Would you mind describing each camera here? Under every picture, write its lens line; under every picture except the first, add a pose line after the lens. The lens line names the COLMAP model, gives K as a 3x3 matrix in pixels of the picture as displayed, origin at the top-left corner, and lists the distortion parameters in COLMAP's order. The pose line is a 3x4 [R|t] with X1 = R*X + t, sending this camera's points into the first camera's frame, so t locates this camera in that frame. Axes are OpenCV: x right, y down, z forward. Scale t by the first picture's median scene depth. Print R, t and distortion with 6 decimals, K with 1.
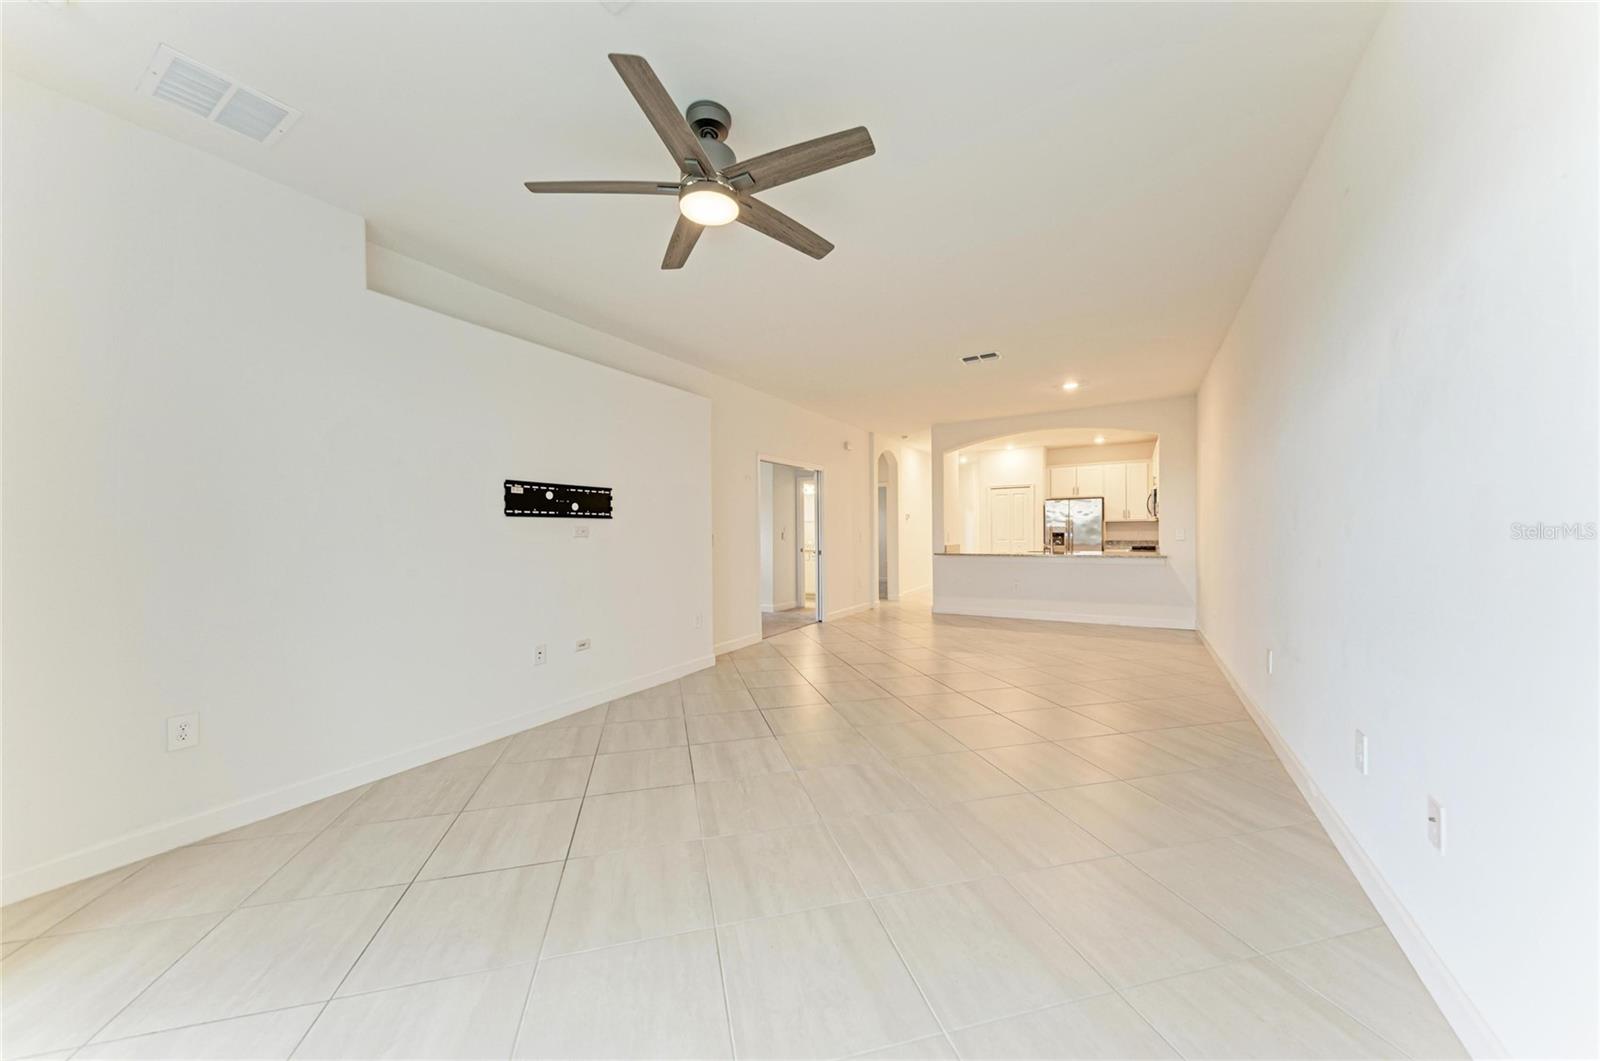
lens RADIAL K [[550.9, 0, 799.5], [0, 550.9, 536.0], [0, 0, 1]] dist [0.010511, -0.000167]
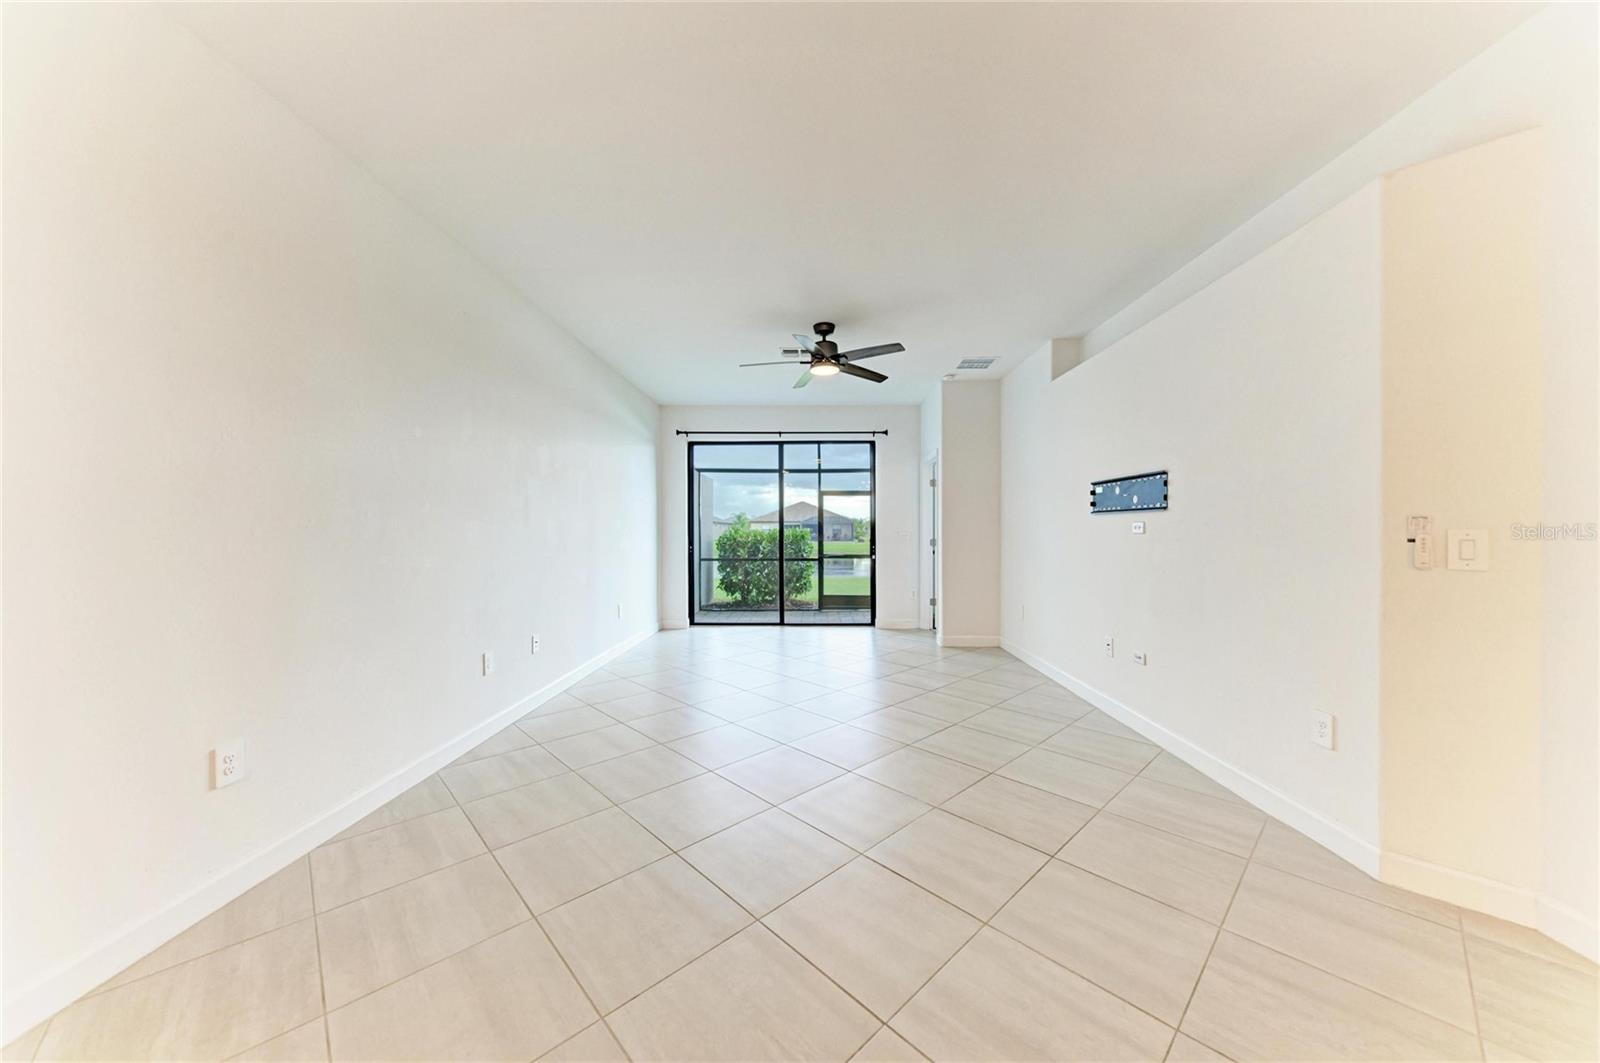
lens RADIAL K [[548.2, 0, 801.3], [0, 548.2, 530.3], [0, 0, 1]] dist [0.009661, -0.000368]
pose [[-0.870793, 0.012546, -0.491490, 0.198599], [0.008591, 0.999910, 0.010303, -0.006710], [0.491575, 0.004749, -0.870822, 0.598525]]
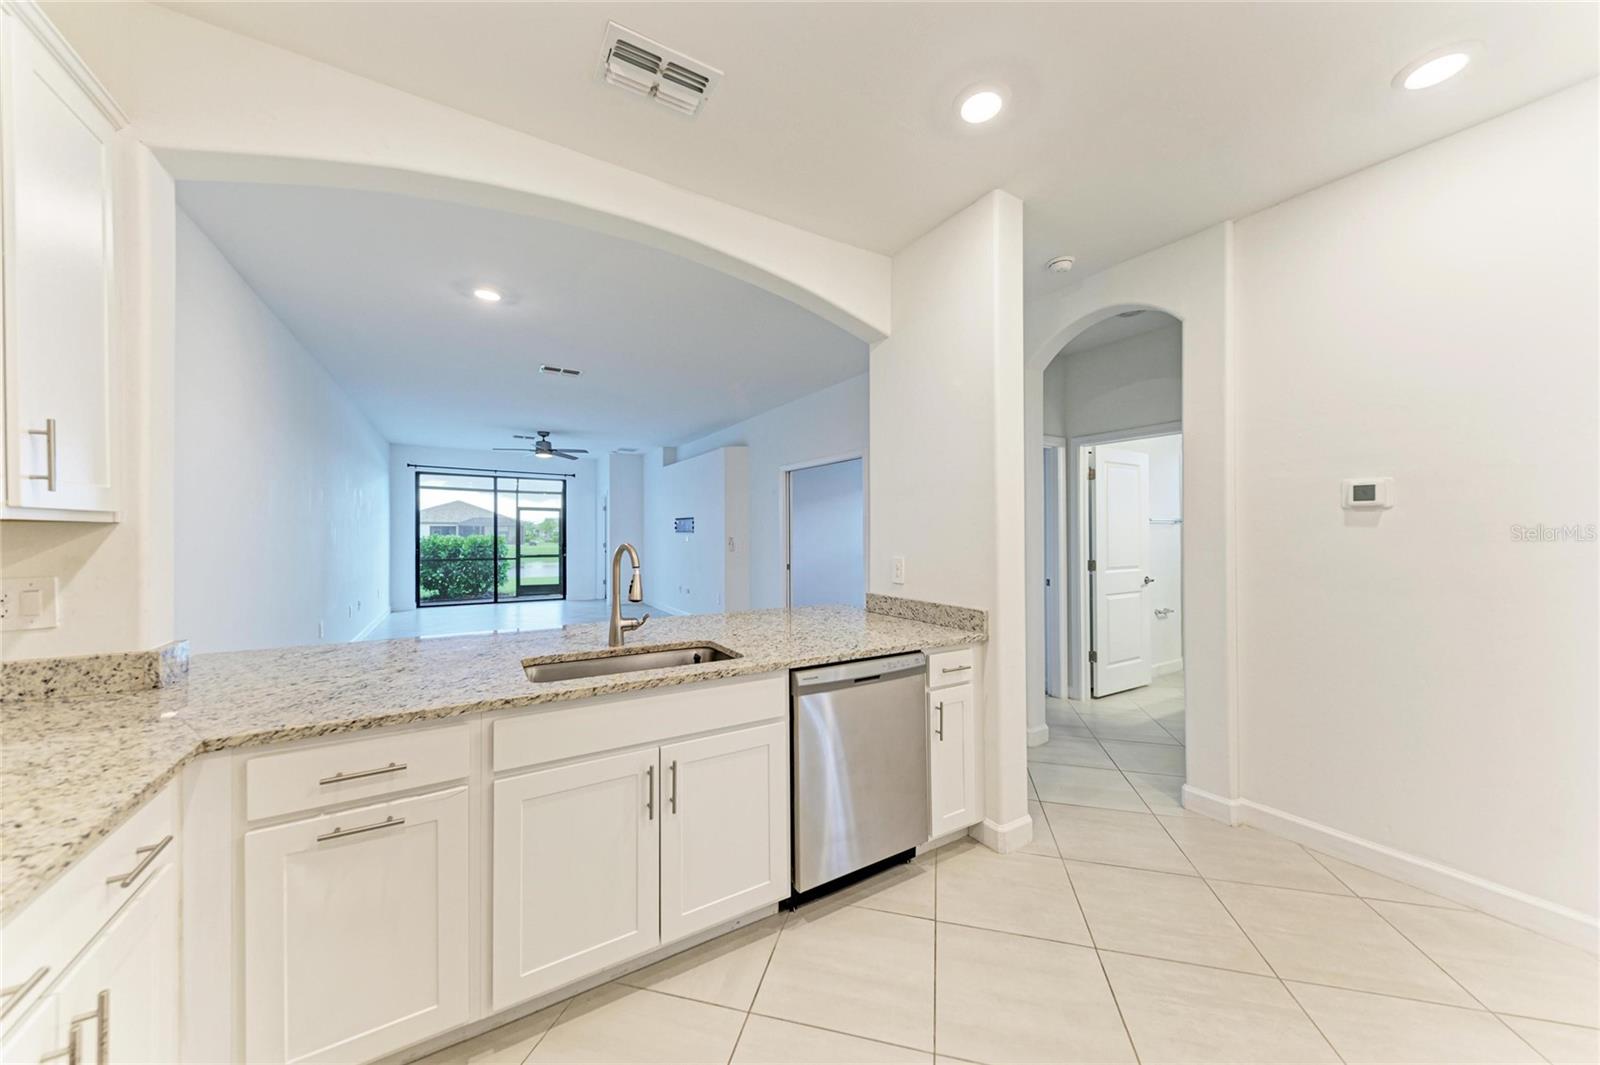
lens RADIAL K [[548.2, 0, 801.3], [0, 548.2, 531.3], [0, 0, 1]] dist [0.009661, -0.000368]
pose [[-0.469451, 0.005169, -0.882943, 0.523327], [-0.005065, 0.999951, 0.008547, -0.023540], [0.882944, 0.008484, -0.469402, 0.968161]]
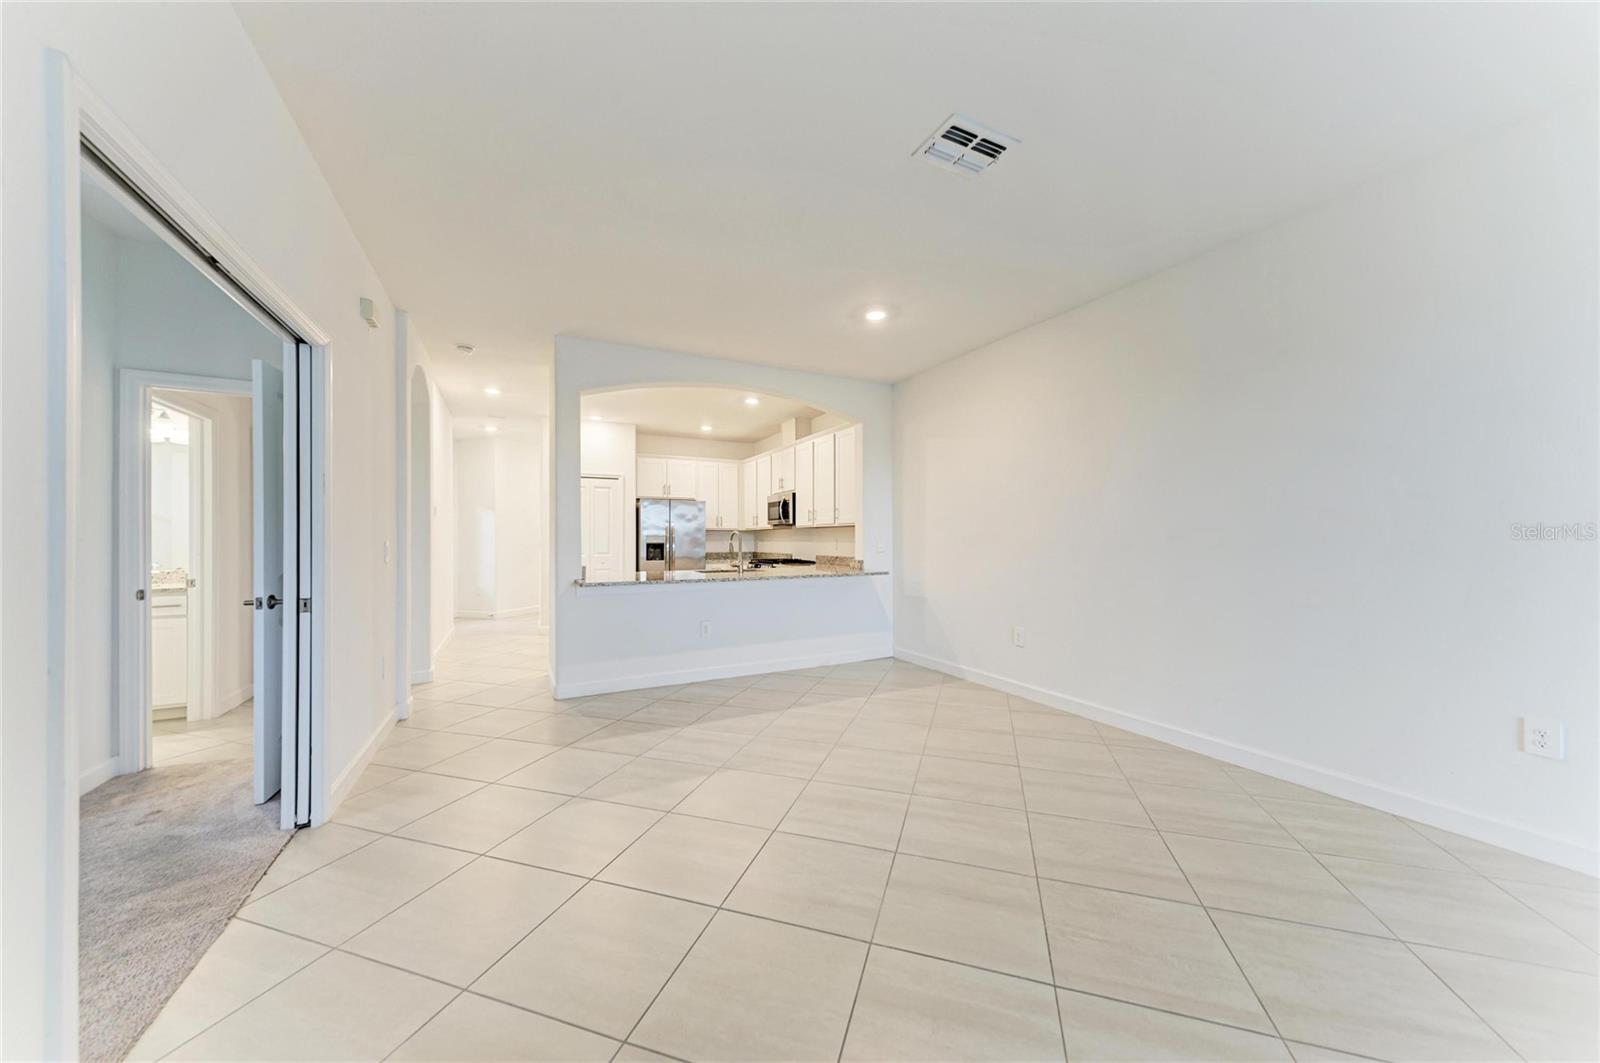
lens RADIAL K [[550.9, 0, 799.5], [0, 550.9, 537.0], [0, 0, 1]] dist [0.010511, -0.000167]
pose [[0.534759, 0.011027, 0.844932, -0.063439], [0.004674, 0.999861, -0.016007, -0.001714], [-0.844991, 0.012509, 0.534634, 0.459780]]
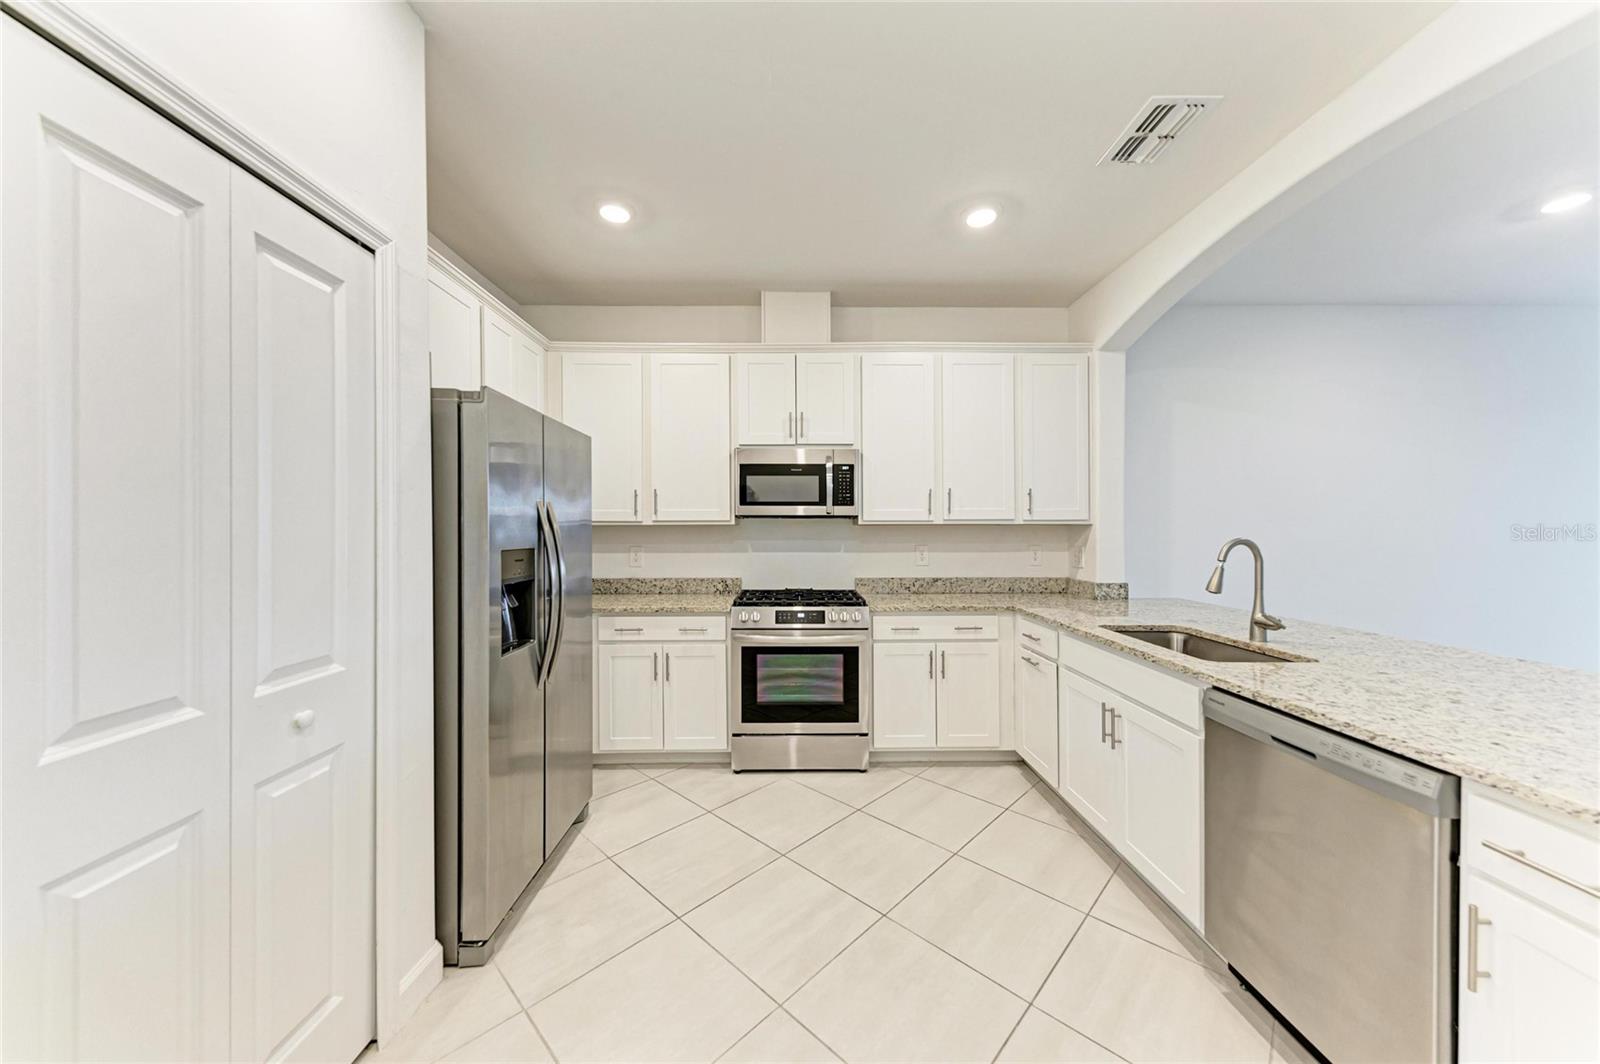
lens RADIAL K [[563.1, 0, 800.4], [0, 563.1, 536.9], [0, 0, 1]] dist [0.013119, -0.000068]
pose [[-0.532814, -0.002329, 0.846229, 0.268467], [0.013223, 0.999851, 0.011078, -0.022089], [-0.846129, 0.017092, -0.532704, 1.075899]]
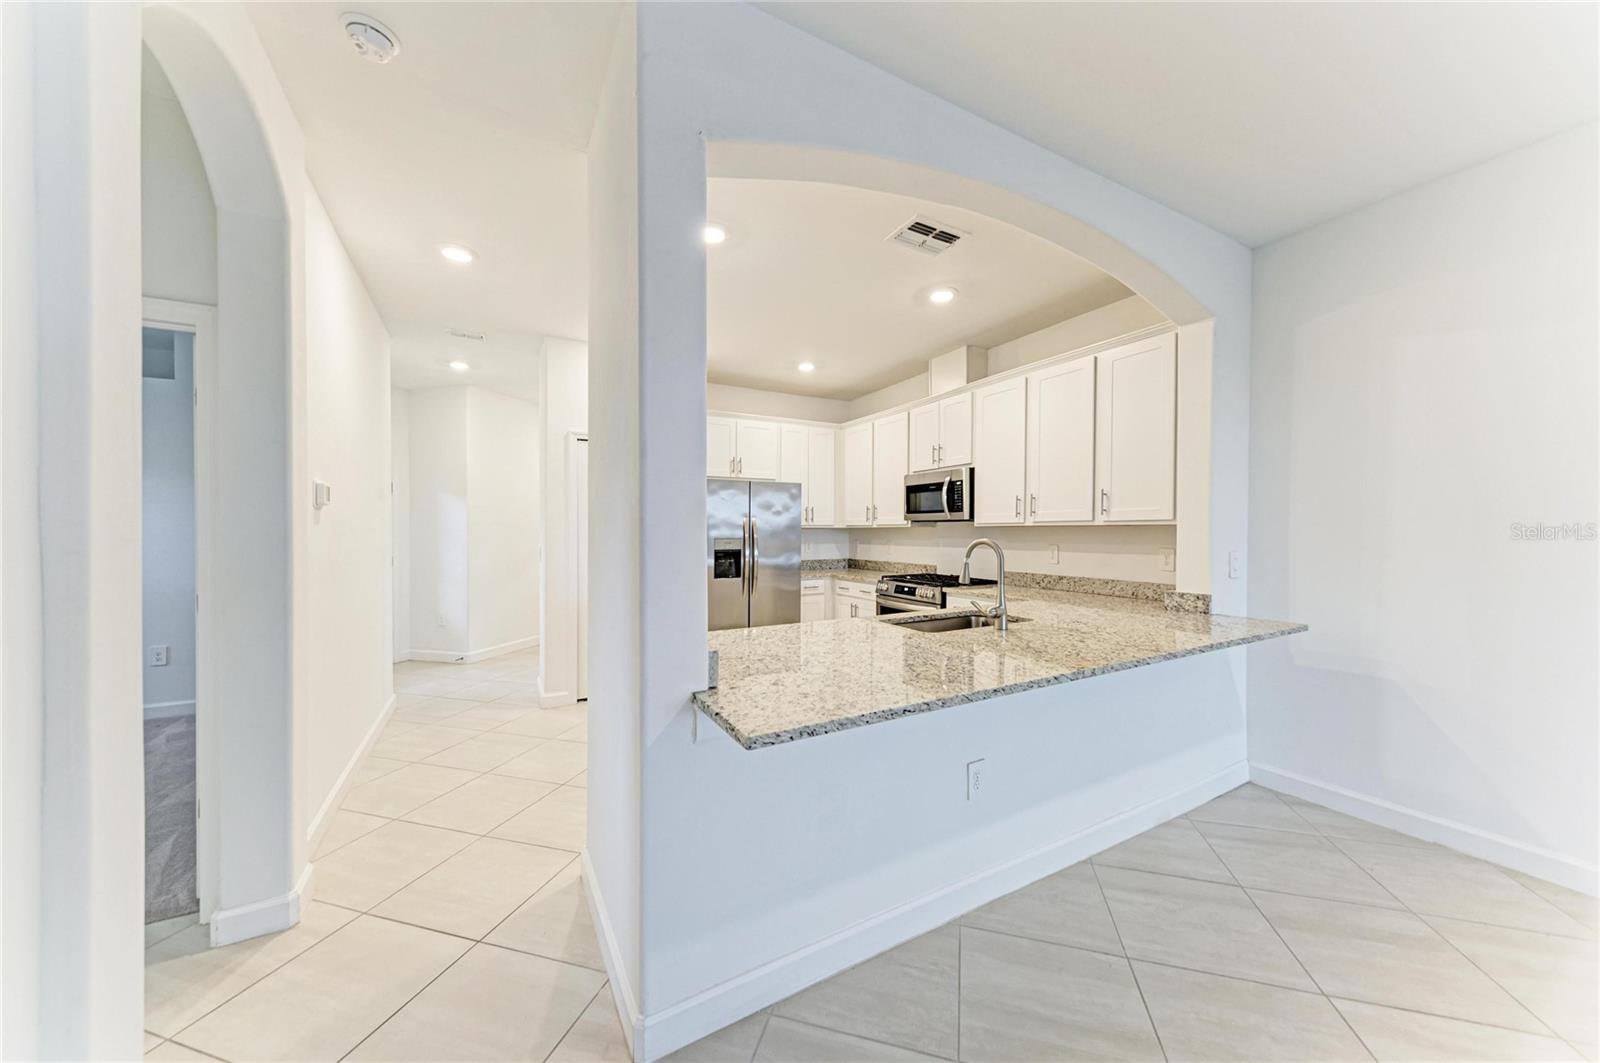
lens RADIAL K [[548.2, 0, 801.3], [0, 548.2, 530.3], [0, 0, 1]] dist [0.009661, -0.000368]
pose [[0.502804, 0.007064, 0.864372, 0.102499], [0.004837, 0.999928, -0.010985, -0.018257], [-0.864387, 0.009705, 0.502734, 0.752805]]
